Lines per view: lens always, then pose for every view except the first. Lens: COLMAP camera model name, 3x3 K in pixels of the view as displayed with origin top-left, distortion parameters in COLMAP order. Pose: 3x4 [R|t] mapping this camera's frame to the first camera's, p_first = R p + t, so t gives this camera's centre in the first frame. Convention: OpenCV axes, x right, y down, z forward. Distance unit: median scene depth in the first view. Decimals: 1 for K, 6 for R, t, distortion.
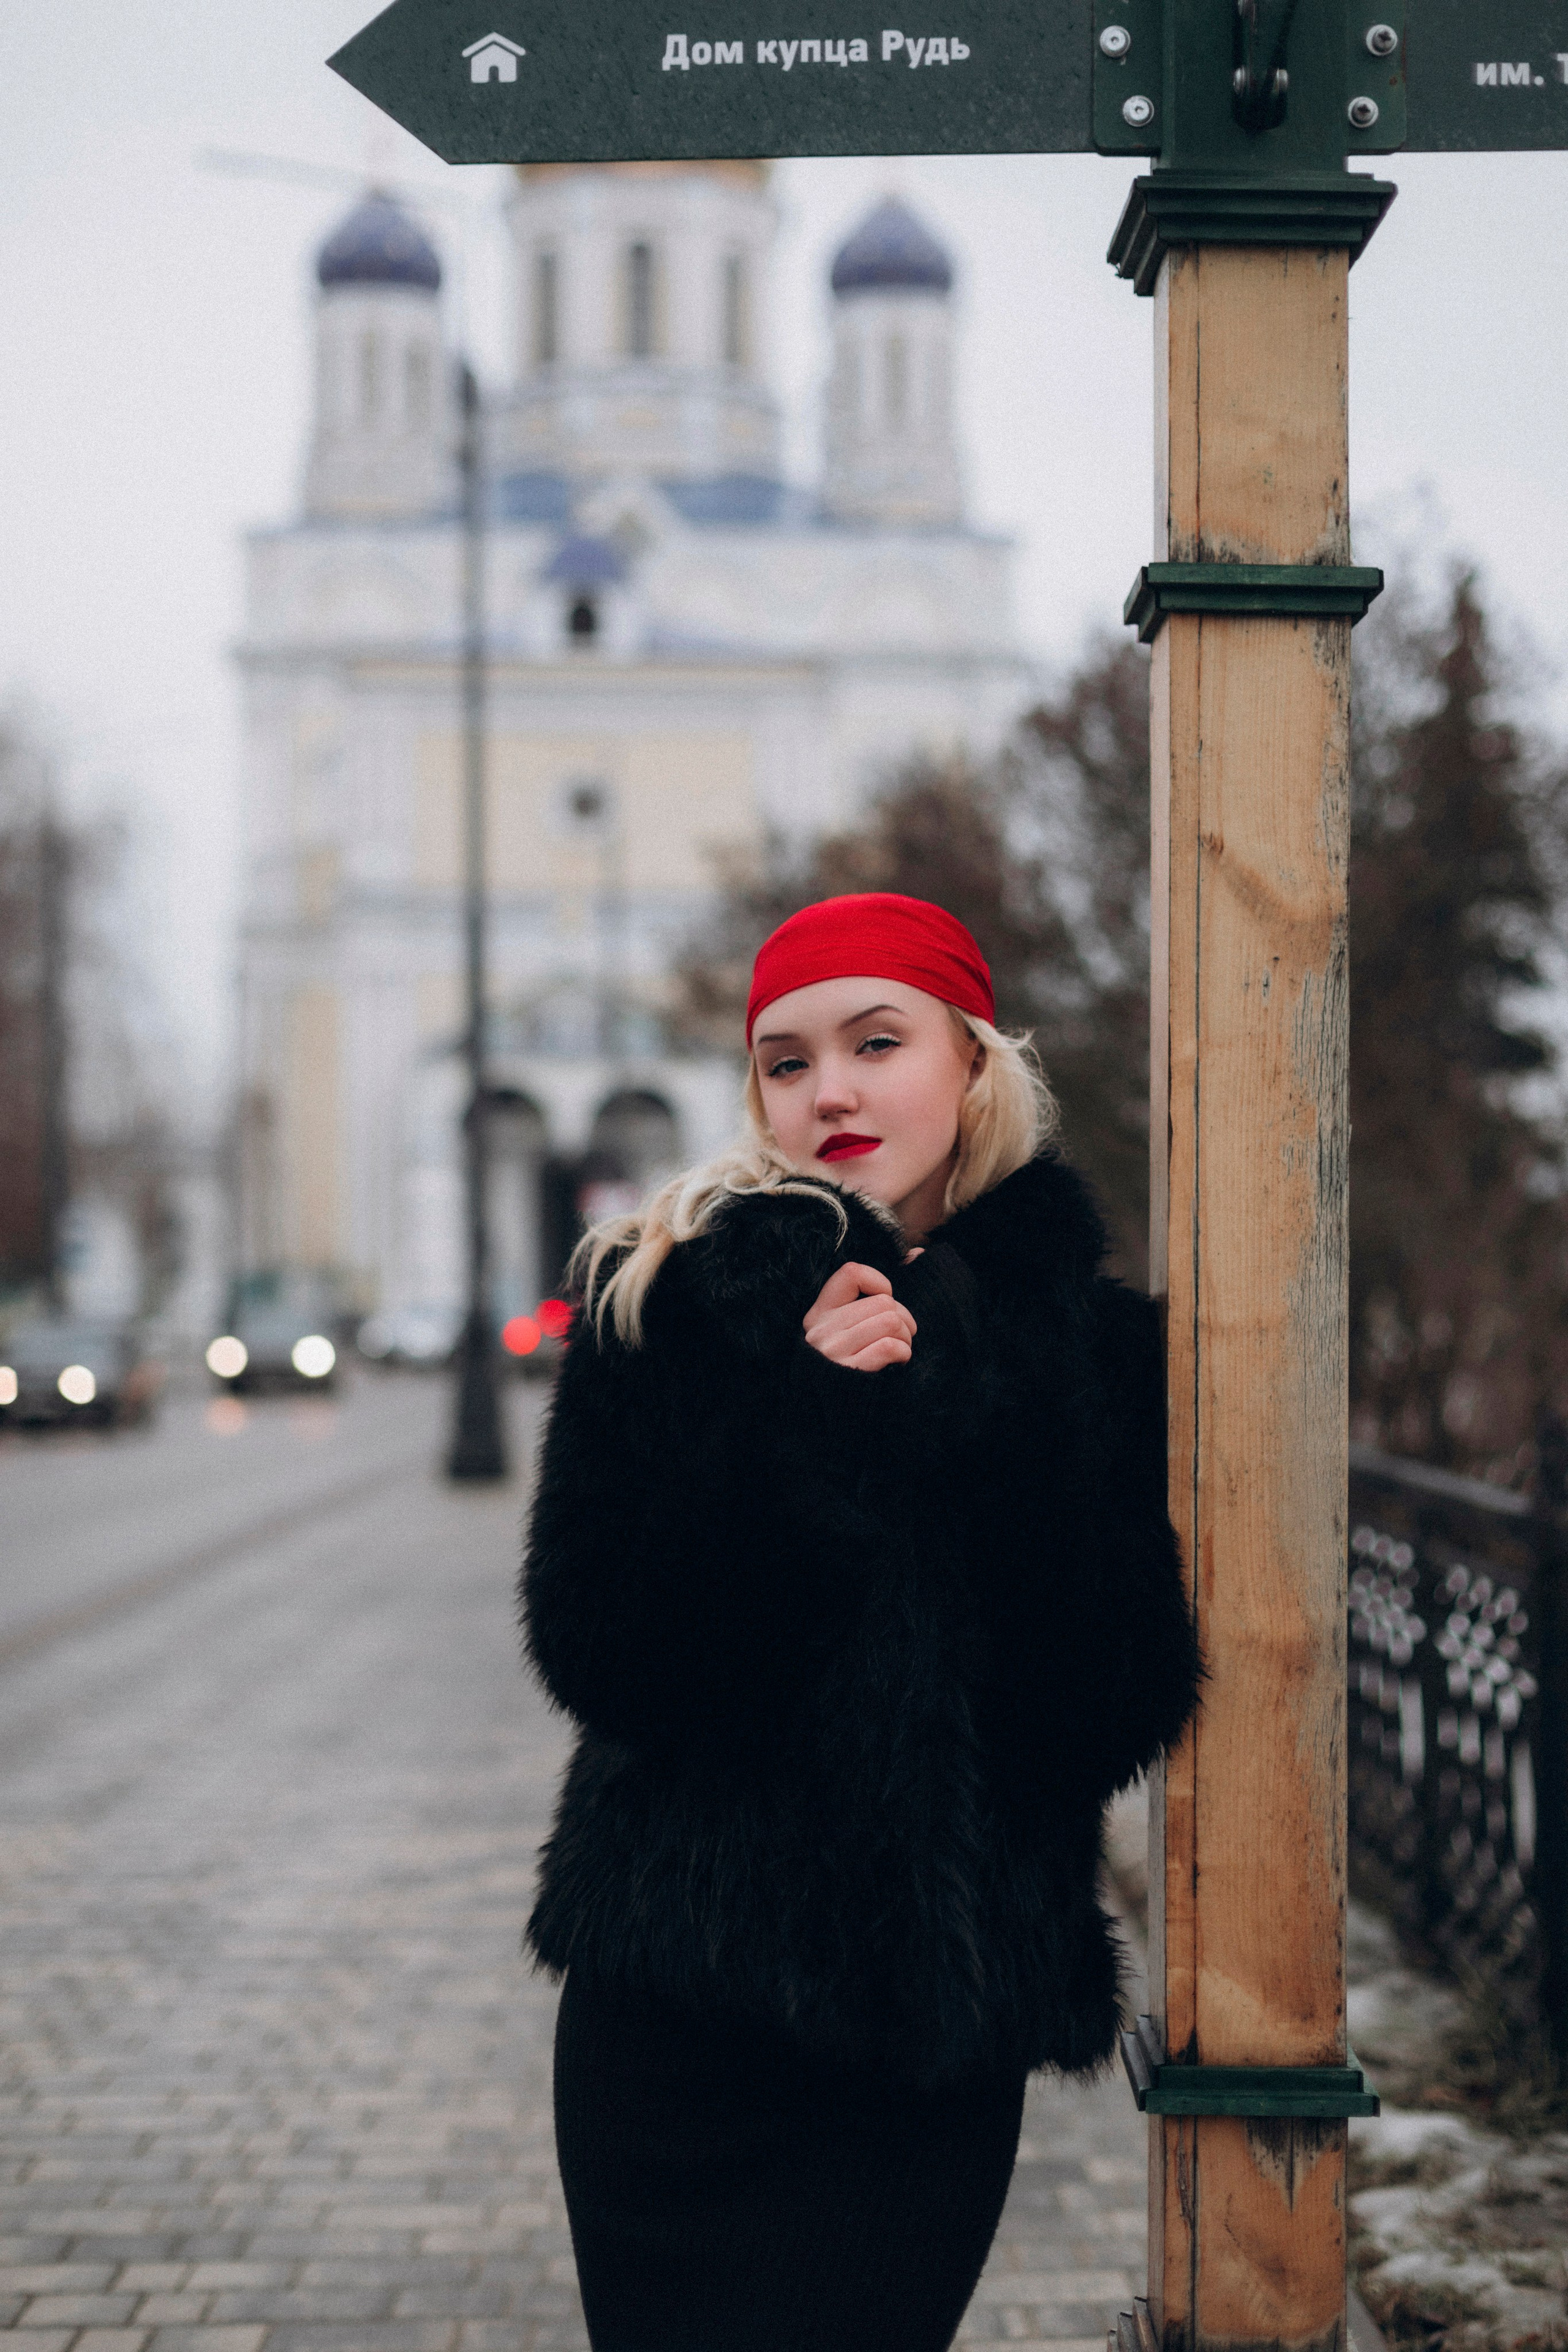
lens RADIAL K [[3412.5, 0, 784.0], [0, 3412.5, 1176.0], [0, 0, 1]] dist [-0.013855, -0.063304]
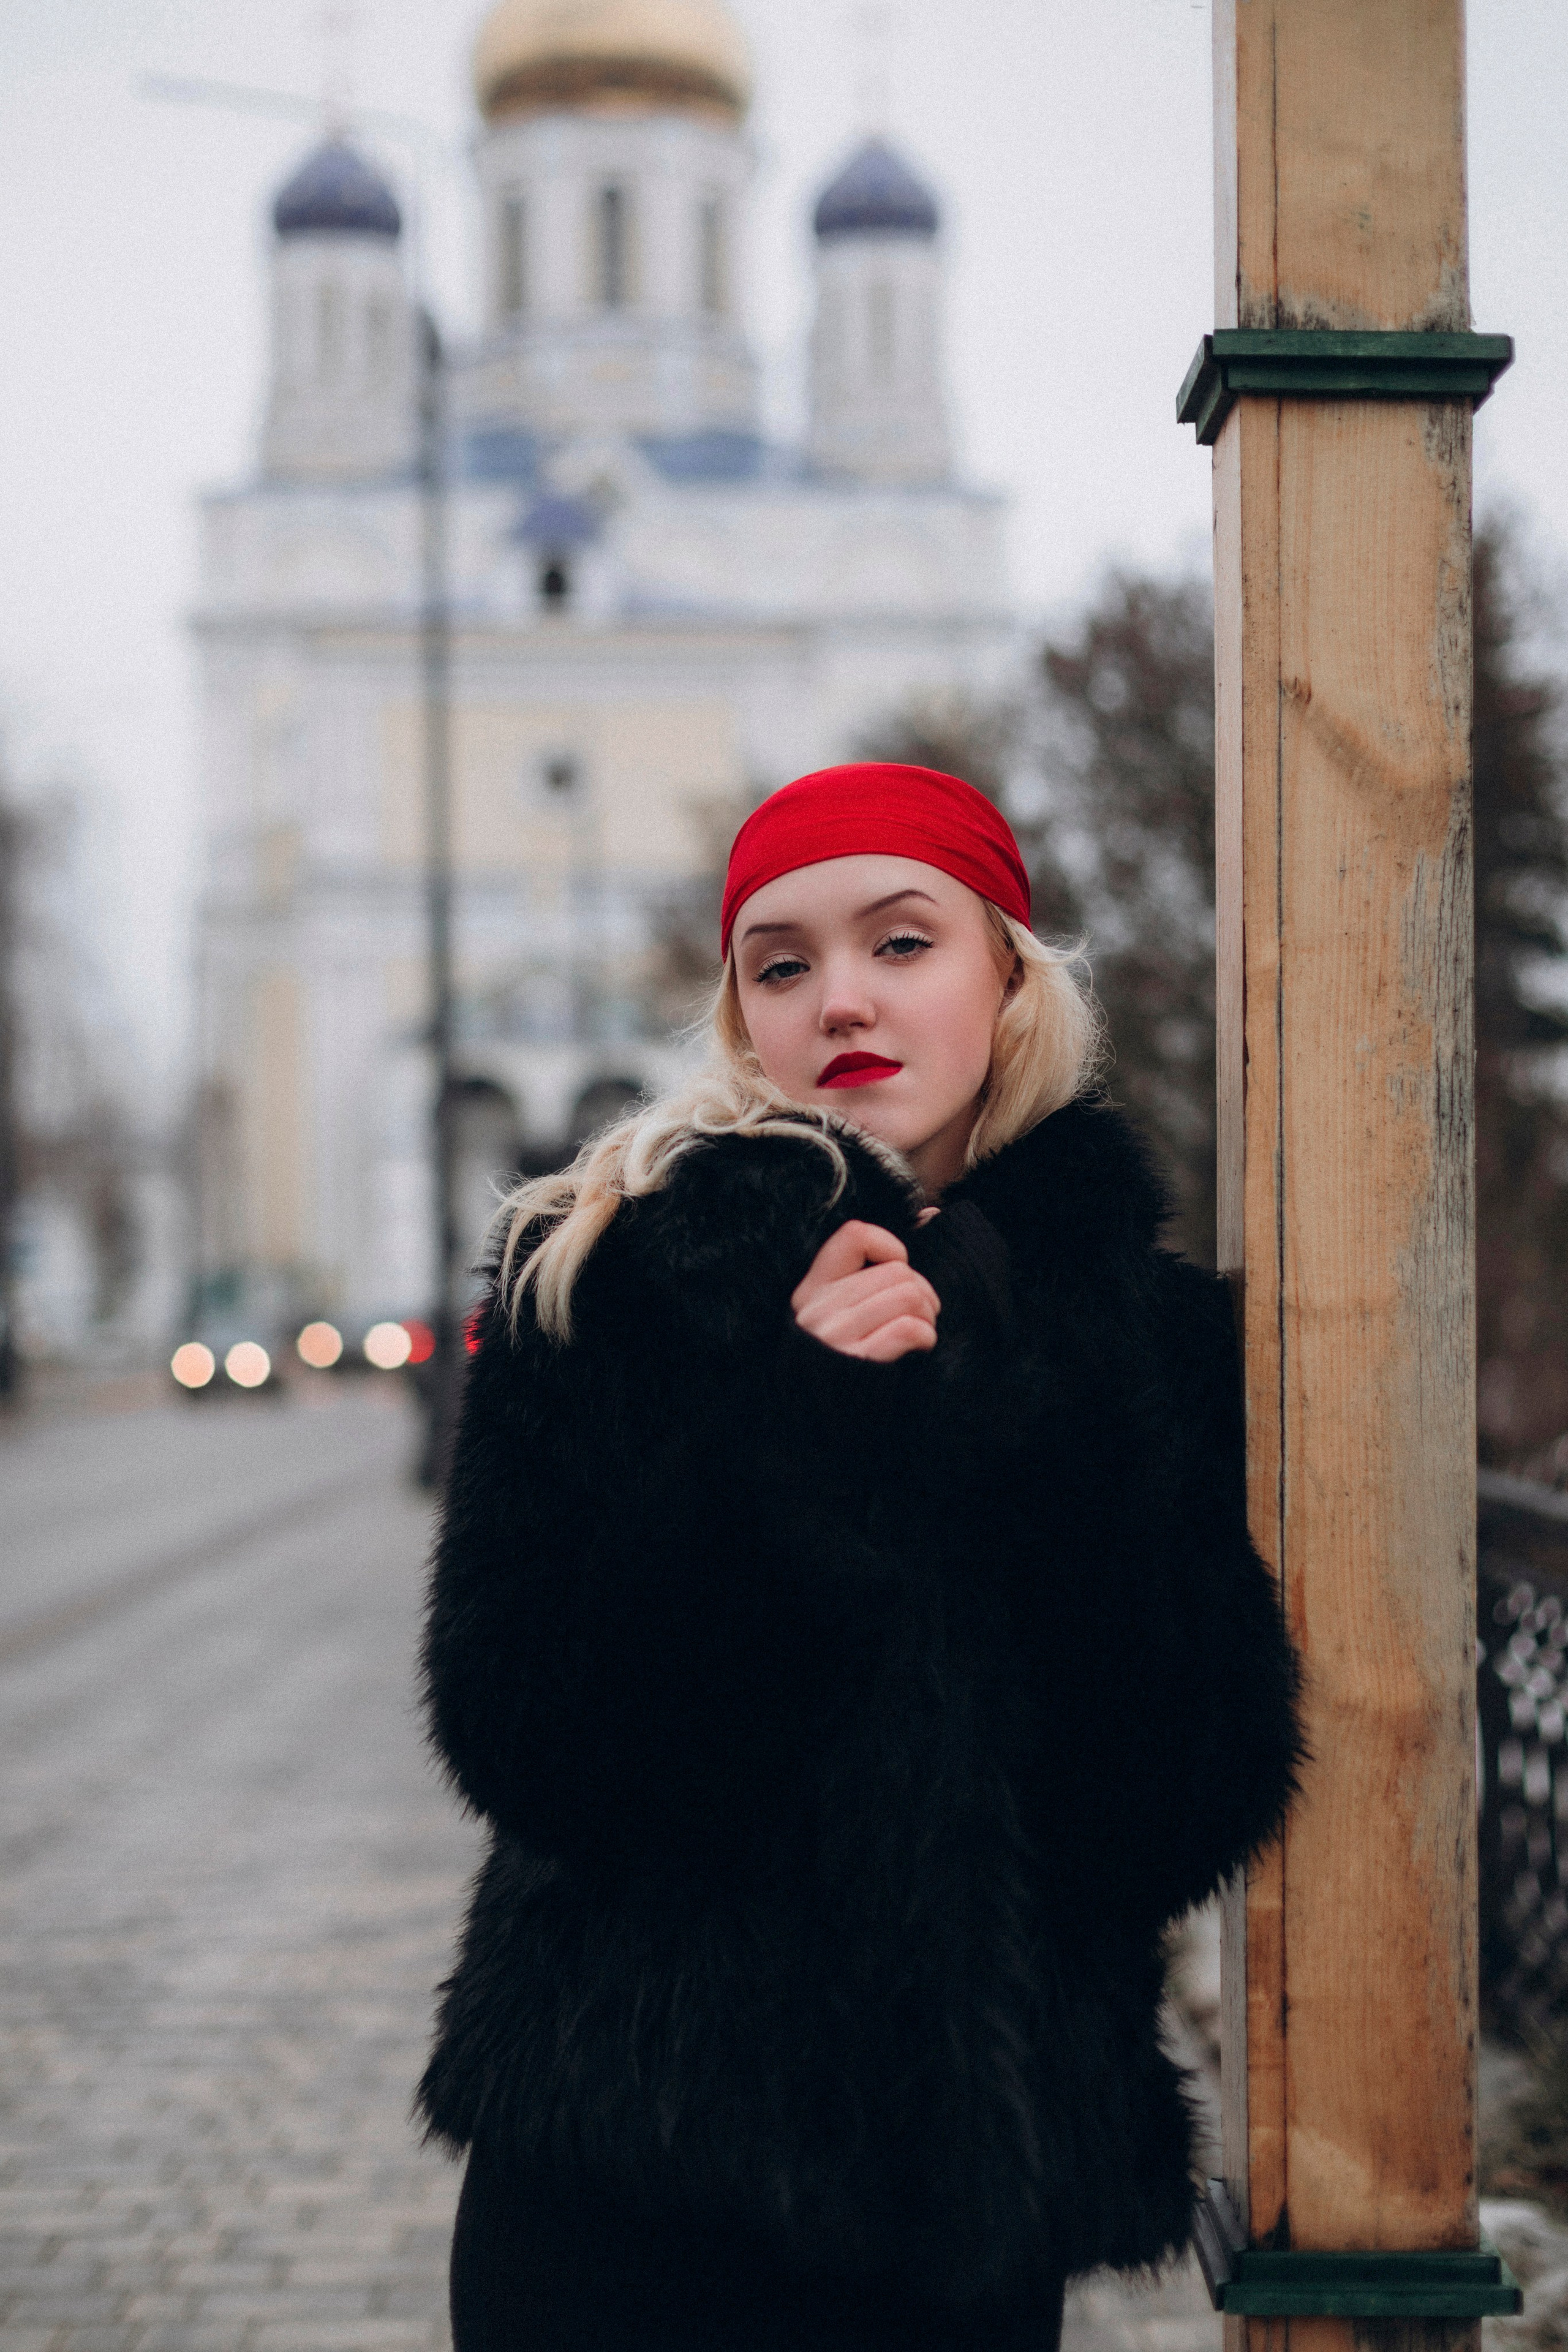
lens RADIAL K [[3412.5, 0, 784.0], [0, 3412.5, 1176.0], [0, 0, 1]] dist [-0.013855, -0.063304]
pose [[0.999961, -0.008373, 0.002765, 0.004918], [0.008373, 0.999965, -0.000074, 0.012551], [-0.002765, 0.000097, 0.999996, 0.216077]]
